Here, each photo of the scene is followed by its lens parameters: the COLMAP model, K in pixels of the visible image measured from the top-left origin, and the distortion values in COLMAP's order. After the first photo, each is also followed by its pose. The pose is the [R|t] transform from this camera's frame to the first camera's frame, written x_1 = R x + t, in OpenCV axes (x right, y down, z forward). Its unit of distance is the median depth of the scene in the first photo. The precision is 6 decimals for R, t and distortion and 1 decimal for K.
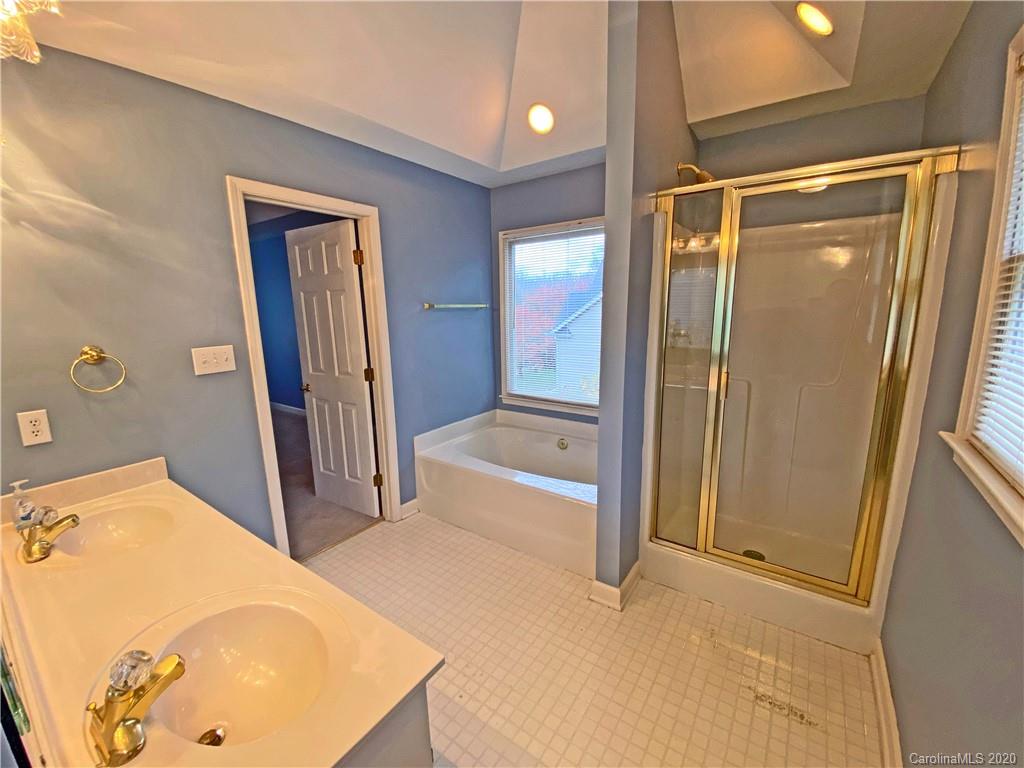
lens RADIAL K [[420.4, 0, 509.7], [0, 420.4, 380.7], [0, 0, 1]] dist [0.063768, -0.041173]
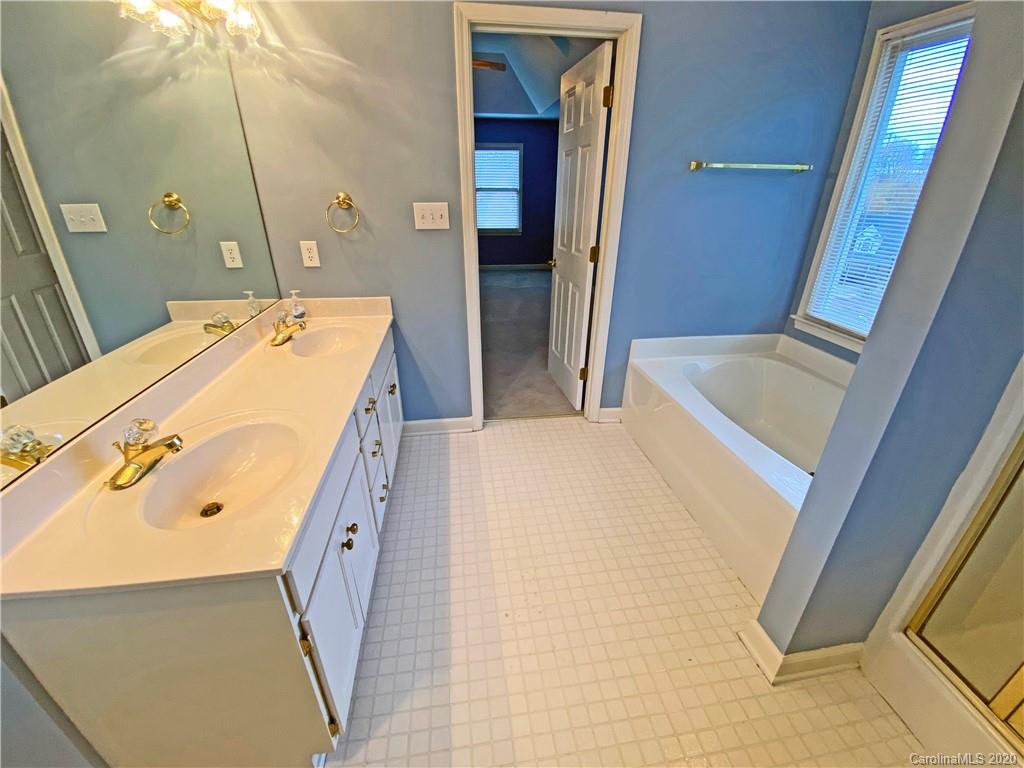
lens RADIAL K [[411.6, 0, 509.5], [0, 411.6, 384.1], [0, 0, 1]] dist [0.018293, -0.021125]
pose [[0.684793, 0.325247, -0.652129, 0.182378], [-0.146127, 0.937986, 0.314371, -0.005320], [0.713936, -0.119986, 0.689854, 0.268814]]
